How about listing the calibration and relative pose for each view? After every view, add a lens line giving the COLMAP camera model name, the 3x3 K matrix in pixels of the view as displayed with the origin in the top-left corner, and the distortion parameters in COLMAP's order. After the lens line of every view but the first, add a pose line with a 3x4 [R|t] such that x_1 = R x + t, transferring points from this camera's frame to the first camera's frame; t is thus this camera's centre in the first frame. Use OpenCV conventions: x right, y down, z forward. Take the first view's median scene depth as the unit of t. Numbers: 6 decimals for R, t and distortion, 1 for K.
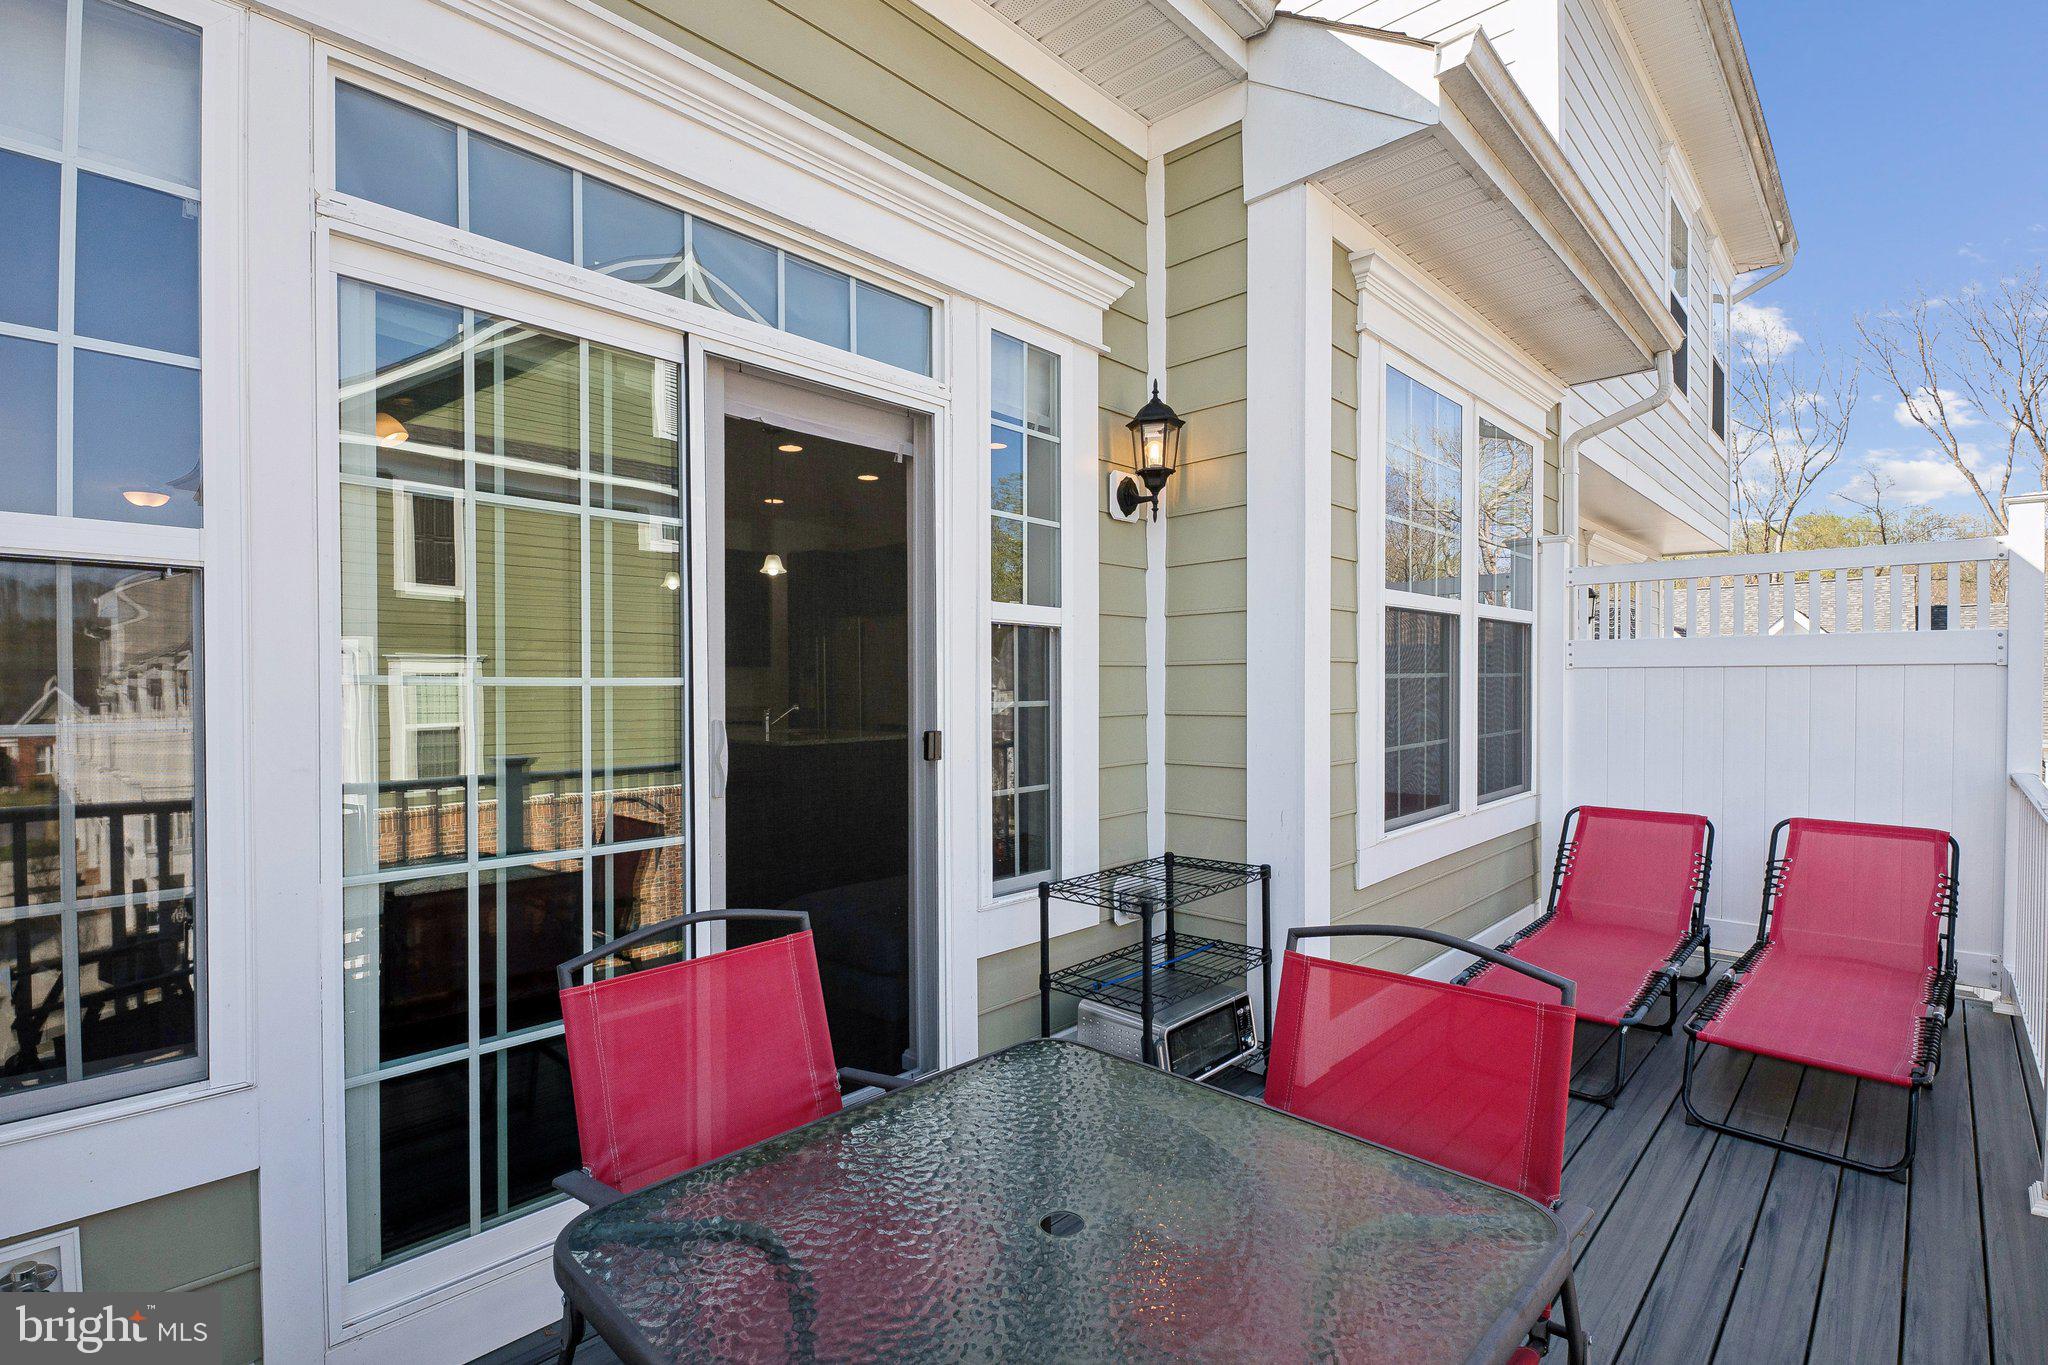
lens RADIAL K [[958.6, 0, 1018.8], [0, 958.6, 679.3], [0, 0, 1]] dist [0.014228, -0.017149]
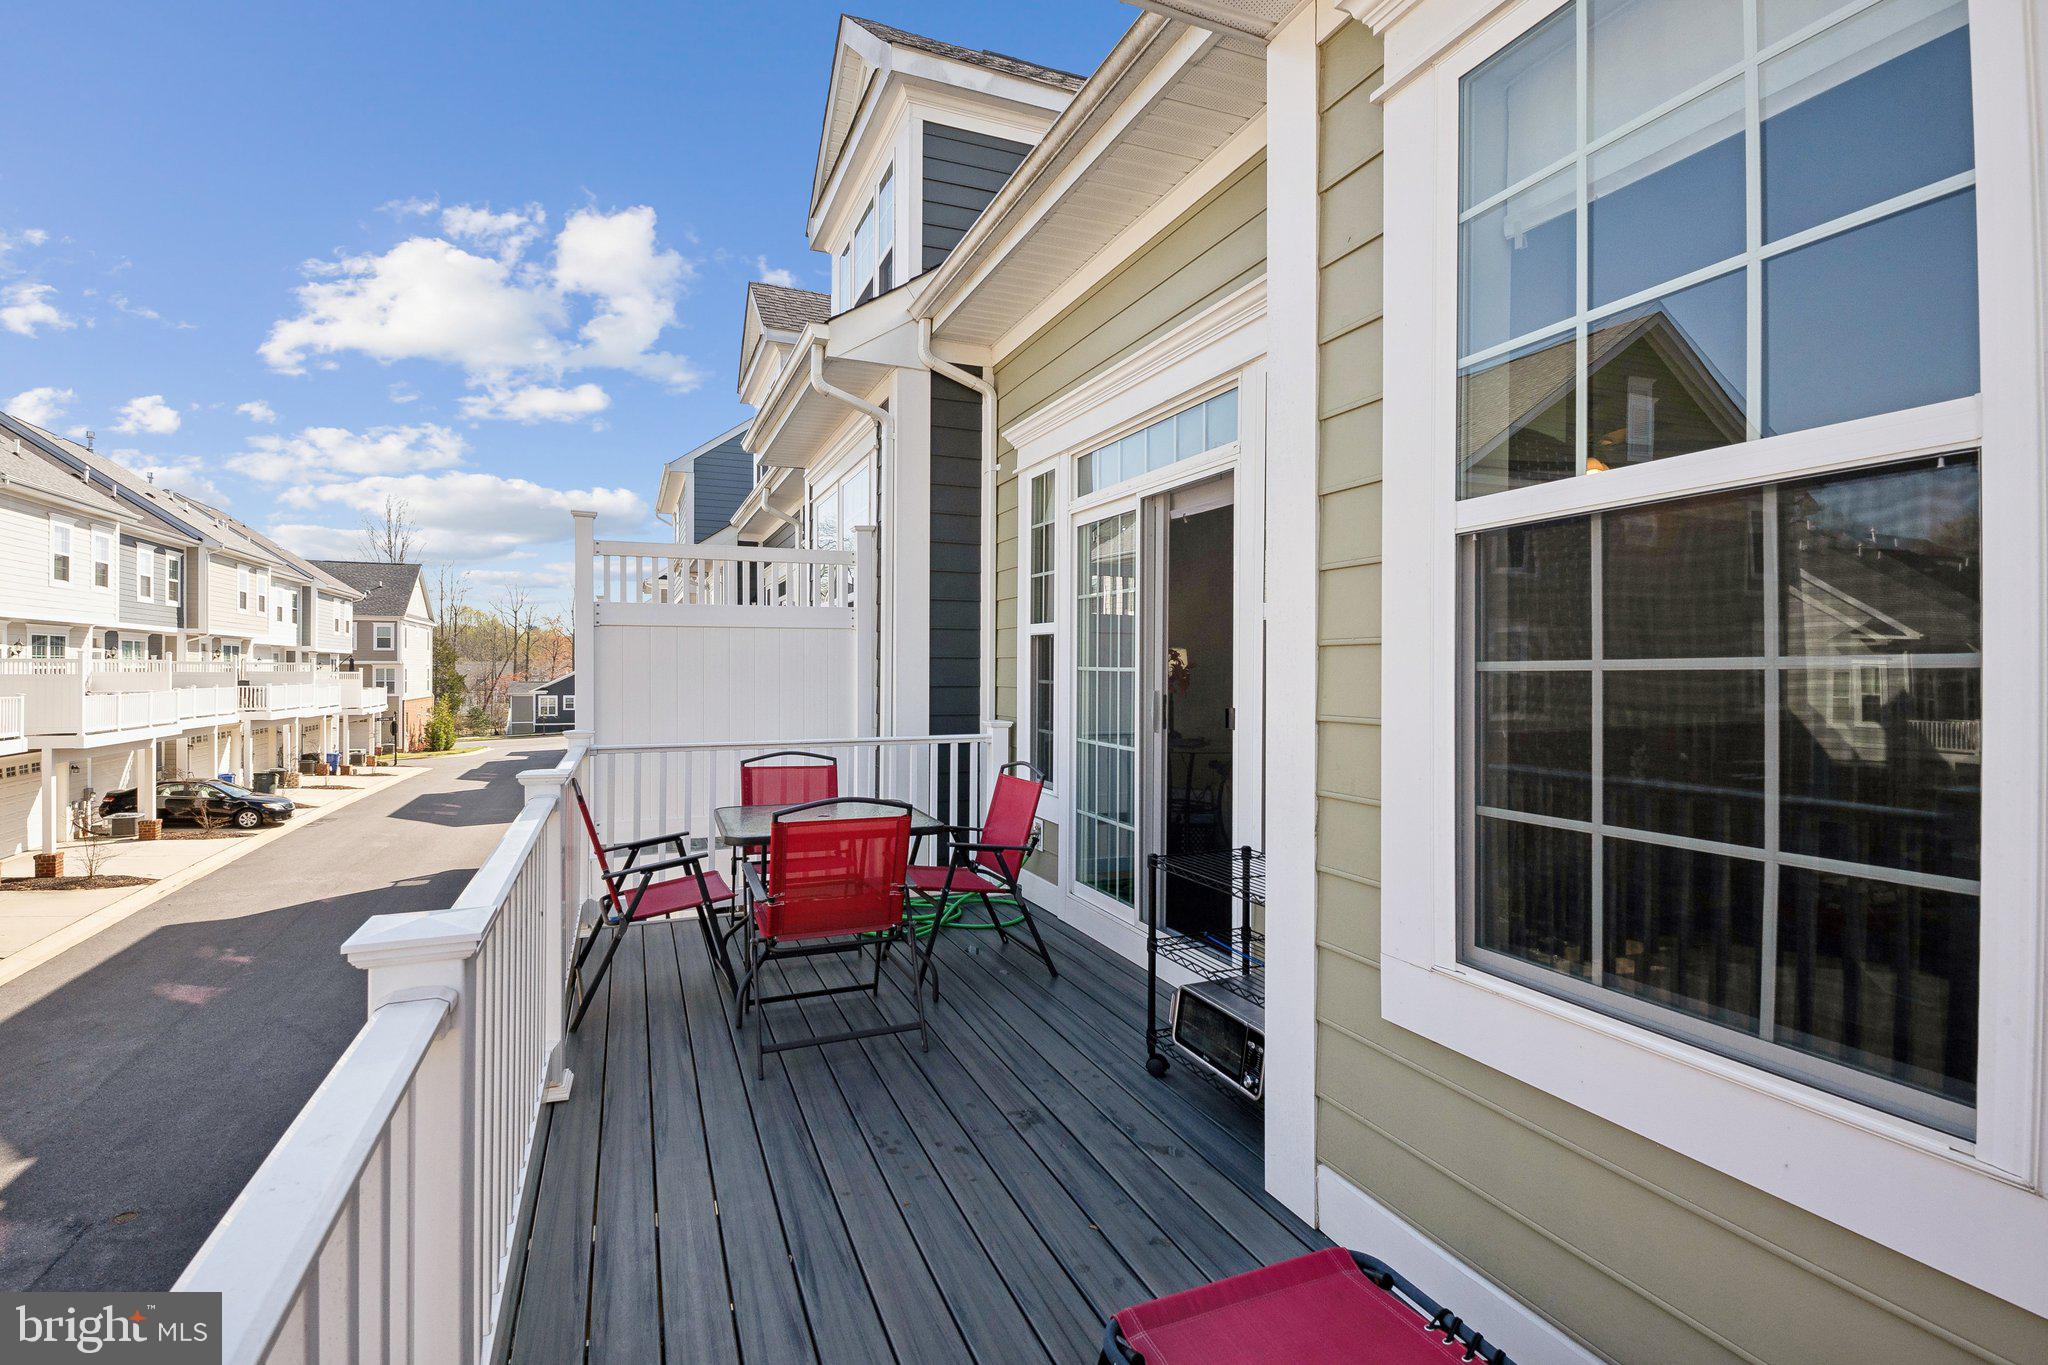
lens RADIAL K [[958.6, 0, 1018.8], [0, 958.6, 679.3], [0, 0, 1]] dist [0.014228, -0.017149]
pose [[-0.427286, -0.003471, -0.904110, 1.335372], [-0.015020, 0.999882, 0.003259, 0.017612], [0.903992, 0.014972, -0.427288, 1.414465]]
